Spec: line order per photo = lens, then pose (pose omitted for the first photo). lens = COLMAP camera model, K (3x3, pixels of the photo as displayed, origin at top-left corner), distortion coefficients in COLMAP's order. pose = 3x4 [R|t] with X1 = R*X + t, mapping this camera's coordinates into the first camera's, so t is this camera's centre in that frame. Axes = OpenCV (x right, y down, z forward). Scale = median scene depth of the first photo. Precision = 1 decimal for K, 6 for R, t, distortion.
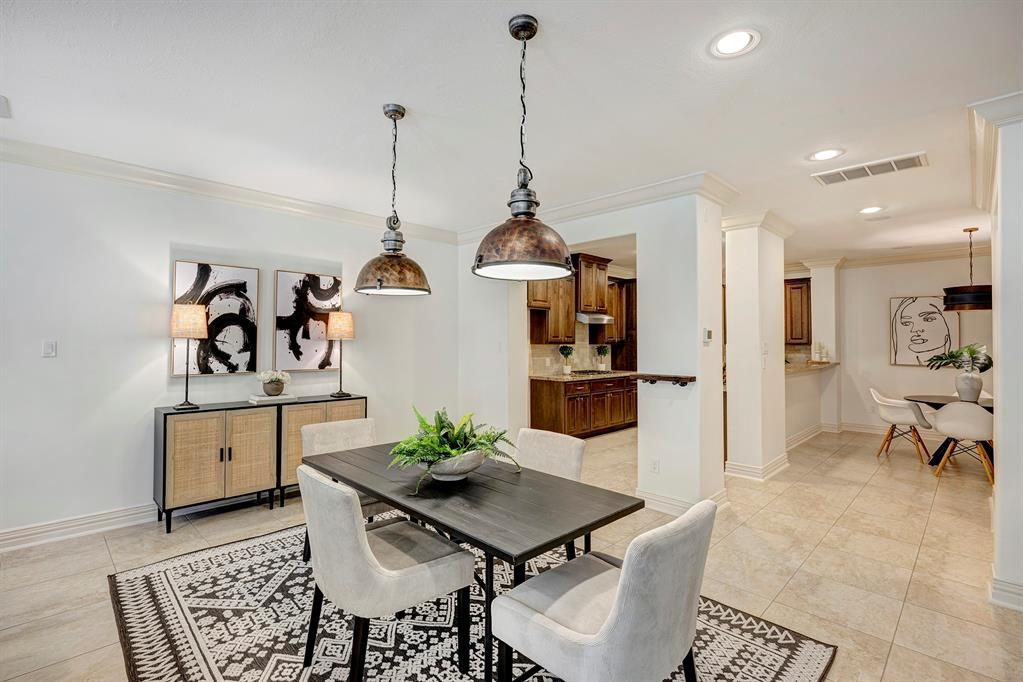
lens RADIAL K [[473.8, 0, 511.0], [0, 473.8, 331.5], [0, 0, 1]] dist [0.041964, -0.000240]
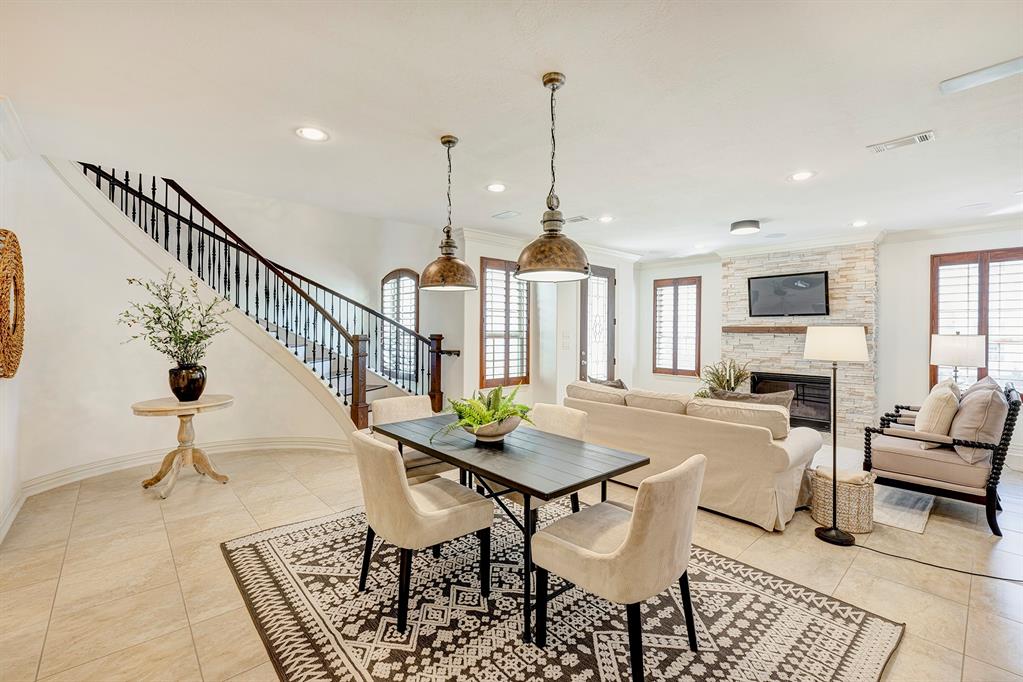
lens RADIAL K [[447.7, 0, 515.6], [0, 447.7, 324.4], [0, 0, 1]] dist [-0.005319, -0.000374]
pose [[-0.998778, -0.008577, 0.048678, -0.101467], [-0.010633, 0.999056, -0.042126, 0.022937], [-0.048271, -0.042592, -0.997926, 0.880427]]
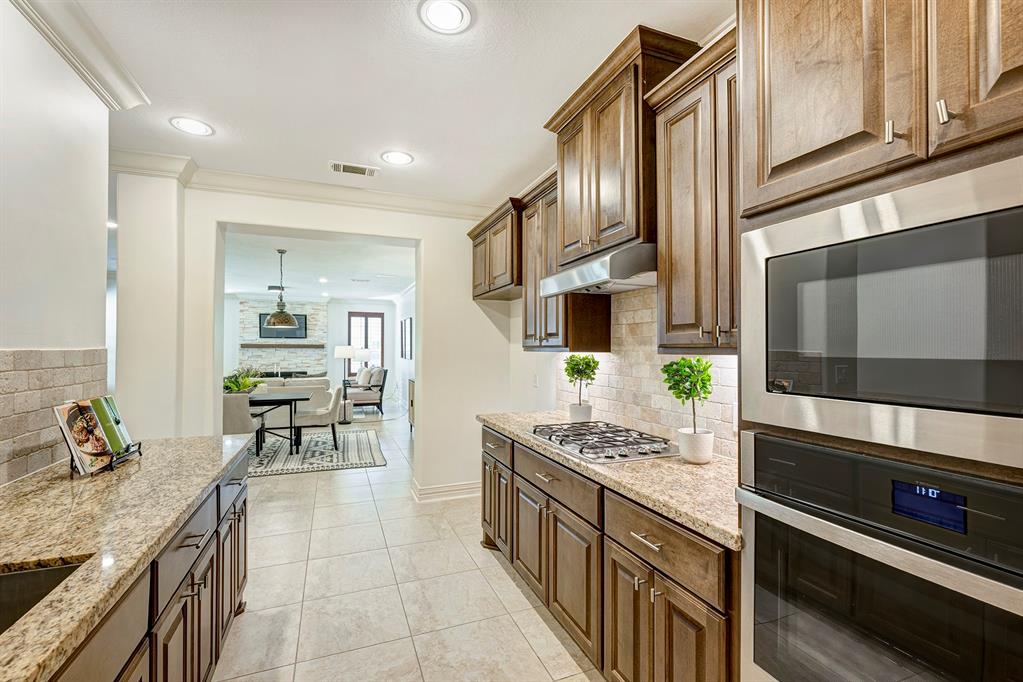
lens RADIAL K [[435.9, 0, 506.8], [0, 435.9, 339.2], [0, 0, 1]] dist [-0.002367, -0.000283]
pose [[-0.400680, -0.020740, -0.915983, 0.607112], [0.020682, 0.999284, -0.031673, 0.031105], [0.915985, -0.031635, -0.399964, 1.361476]]
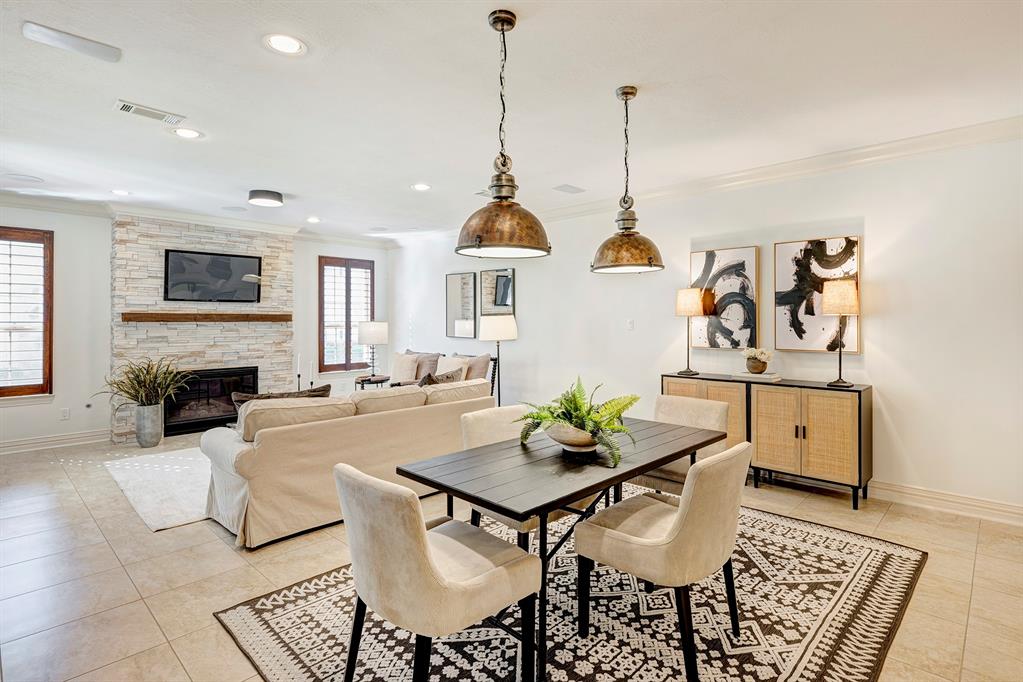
lens RADIAL K [[514.3, 0, 509.9], [0, 514.3, 320.1], [0, 0, 1]] dist [-0.004204, 0.000452]
pose [[0.025342, -0.003635, -0.999672, 0.398011], [0.029024, 0.999575, -0.002899, 0.009016], [0.999257, -0.028941, 0.025437, 0.337272]]
